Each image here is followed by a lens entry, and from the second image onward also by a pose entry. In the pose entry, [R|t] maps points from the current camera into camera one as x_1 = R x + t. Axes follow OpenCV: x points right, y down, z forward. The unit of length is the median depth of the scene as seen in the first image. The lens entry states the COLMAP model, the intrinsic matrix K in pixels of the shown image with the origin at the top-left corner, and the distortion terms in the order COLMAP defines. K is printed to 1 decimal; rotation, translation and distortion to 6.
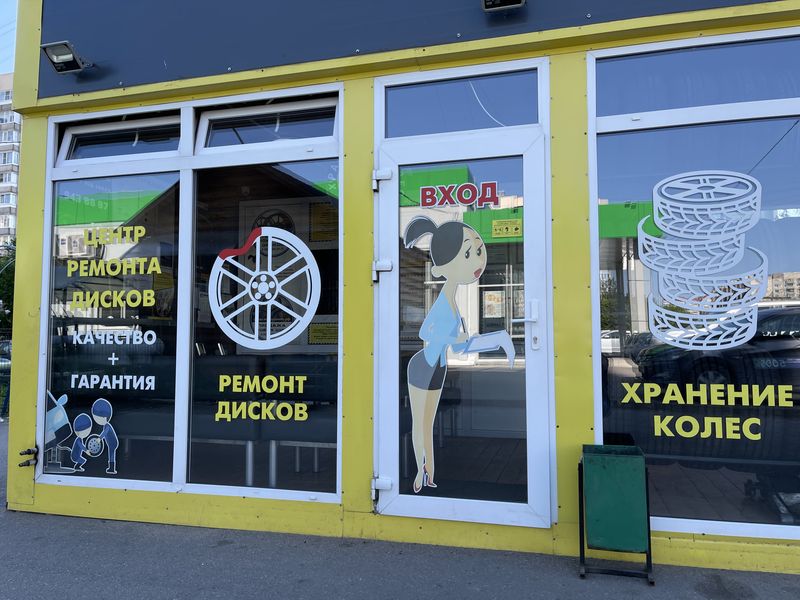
lens RADIAL K [[603.7, 0, 401.0], [0, 603.7, 302.1], [0, 0, 1]] dist [0.053582, -0.073770]
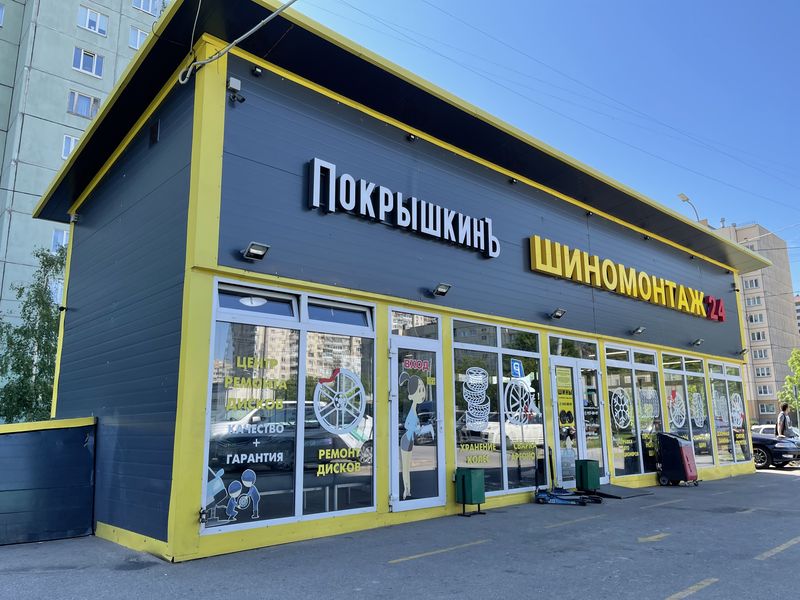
lens RADIAL K [[603.7, 0, 403.4], [0, 603.7, 298.7], [0, 0, 1]] dist [0.053582, -0.073770]
pose [[0.520113, 0.170895, 0.836826, -1.755325], [-0.049726, 0.984175, -0.170080, -0.027208], [-0.852648, 0.046849, 0.520380, -0.169255]]
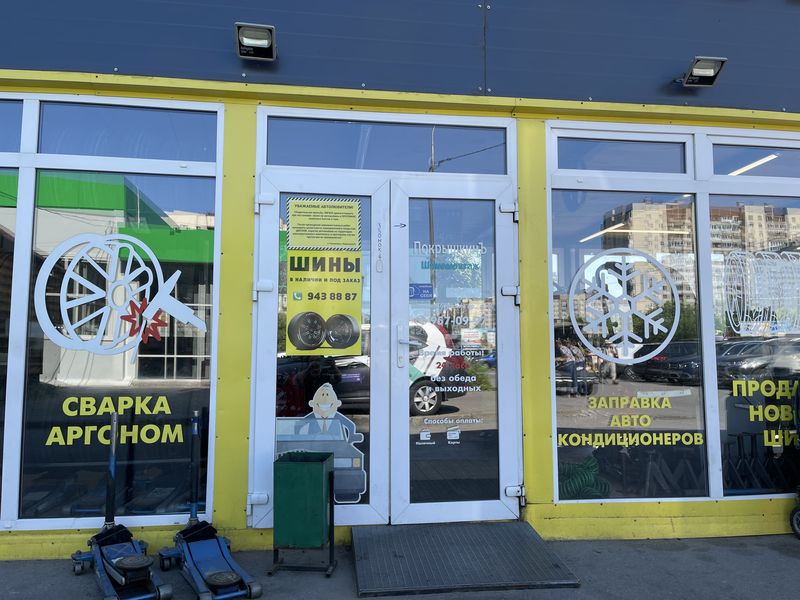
lens RADIAL K [[603.7, 0, 399.9], [0, 603.7, 305.9], [0, 0, 1]] dist [0.053582, -0.073770]
pose [[0.918997, 0.033860, 0.392808, 0.710673], [-0.026632, 0.999361, -0.023837, -0.025923], [-0.393364, 0.011445, 0.919312, -0.301691]]
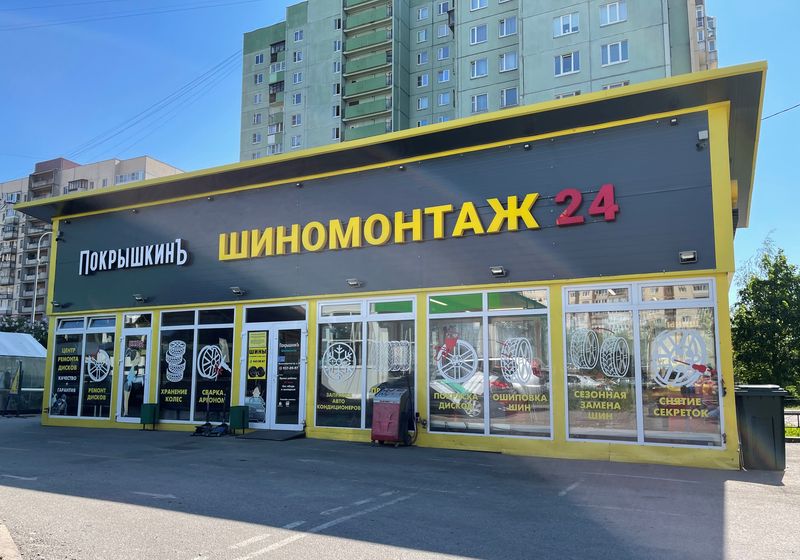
lens RADIAL K [[618.0, 0, 390.0], [0, 618.0, 307.4], [0, 0, 1]] dist [0.038102, -0.033991]
pose [[0.982374, -0.014386, -0.186370, 2.336313], [0.004304, 0.998510, -0.054390, -0.169802], [0.186875, 0.052629, 0.980973, -2.562702]]
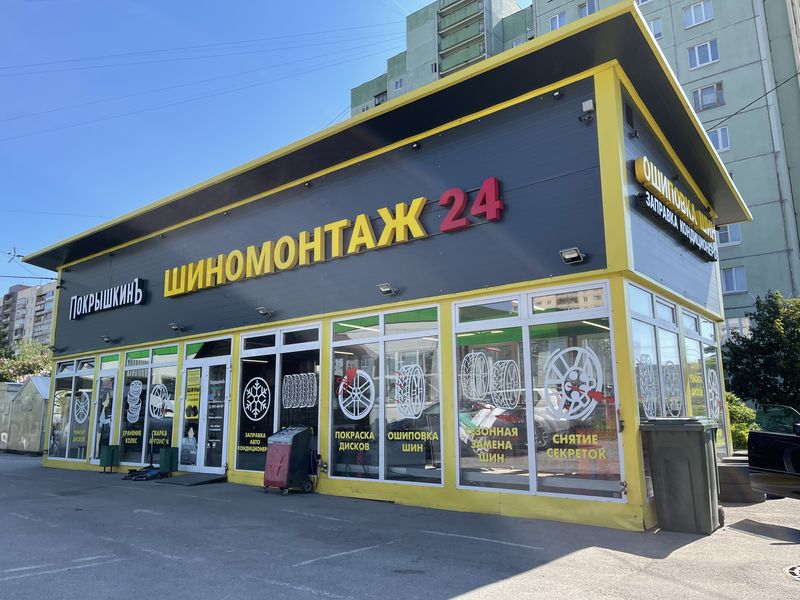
lens RADIAL K [[603.7, 0, 405.2], [0, 603.7, 300.0], [0, 0, 1]] dist [0.053582, -0.073770]
pose [[0.921998, -0.082493, -0.378304, 3.257476], [0.036495, 0.991206, -0.127198, -0.135288], [0.385470, 0.103470, 0.916900, -1.894699]]
